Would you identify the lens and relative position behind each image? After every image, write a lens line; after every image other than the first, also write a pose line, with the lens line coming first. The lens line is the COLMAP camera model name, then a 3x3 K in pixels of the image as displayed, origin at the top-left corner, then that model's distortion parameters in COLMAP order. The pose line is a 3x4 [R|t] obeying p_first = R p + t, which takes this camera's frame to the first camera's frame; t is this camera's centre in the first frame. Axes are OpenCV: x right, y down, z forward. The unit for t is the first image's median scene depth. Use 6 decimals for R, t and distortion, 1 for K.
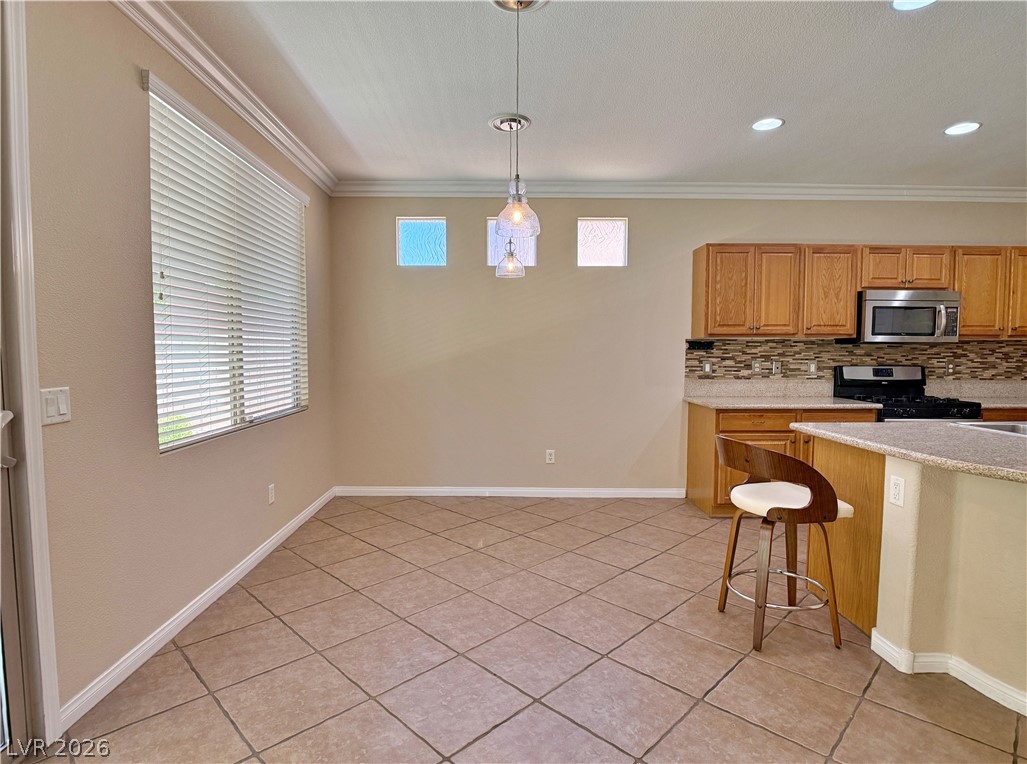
lens RADIAL K [[550.8, 0, 513.8], [0, 550.8, 387.7], [0, 0, 1]] dist [-0.023546, 0.000252]
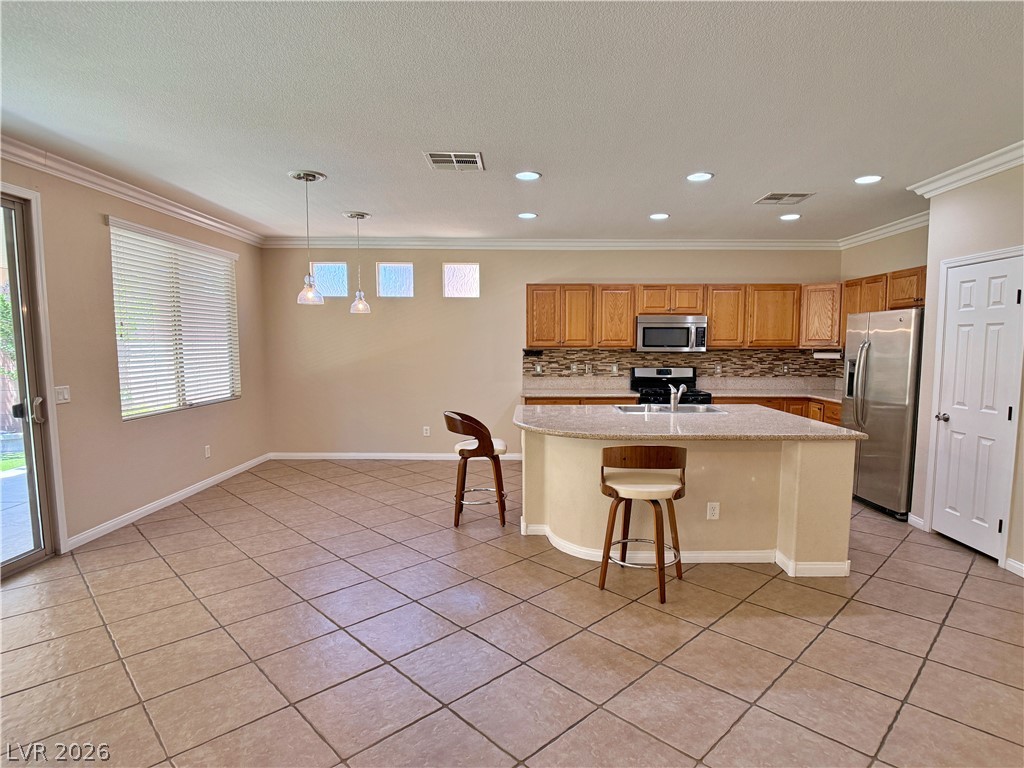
lens RADIAL K [[556.1, 0, 574.9], [0, 556.1, 395.7], [0, 0, 1]] dist [-0.001620, -0.012875]
pose [[0.999203, -0.001122, 0.039899, 0.398518], [-0.000115, 0.999520, 0.030975, -0.011393], [-0.039915, -0.030955, 0.998723, -0.457069]]
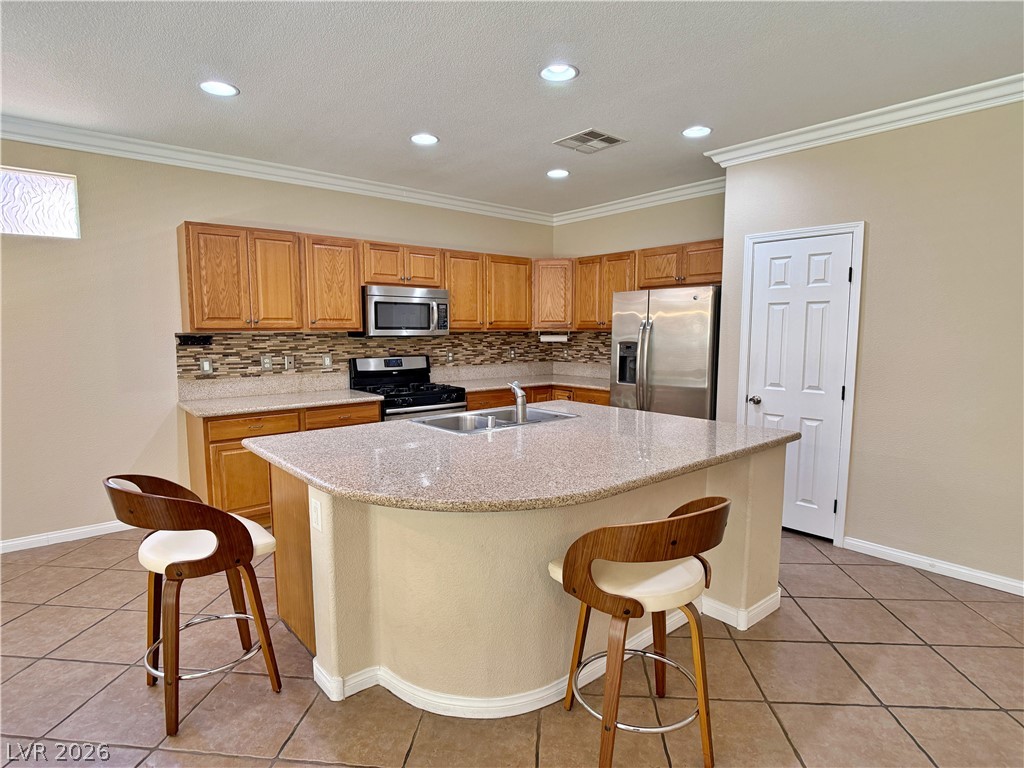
lens RADIAL K [[536.3, 0, 505.2], [0, 536.3, 389.4], [0, 0, 1]] dist [-0.001142, -0.021245]
pose [[0.779697, -0.069938, 0.622239, 0.196523], [0.040203, 0.997284, 0.061716, -0.033402], [-0.624865, -0.023104, 0.780391, 0.042653]]
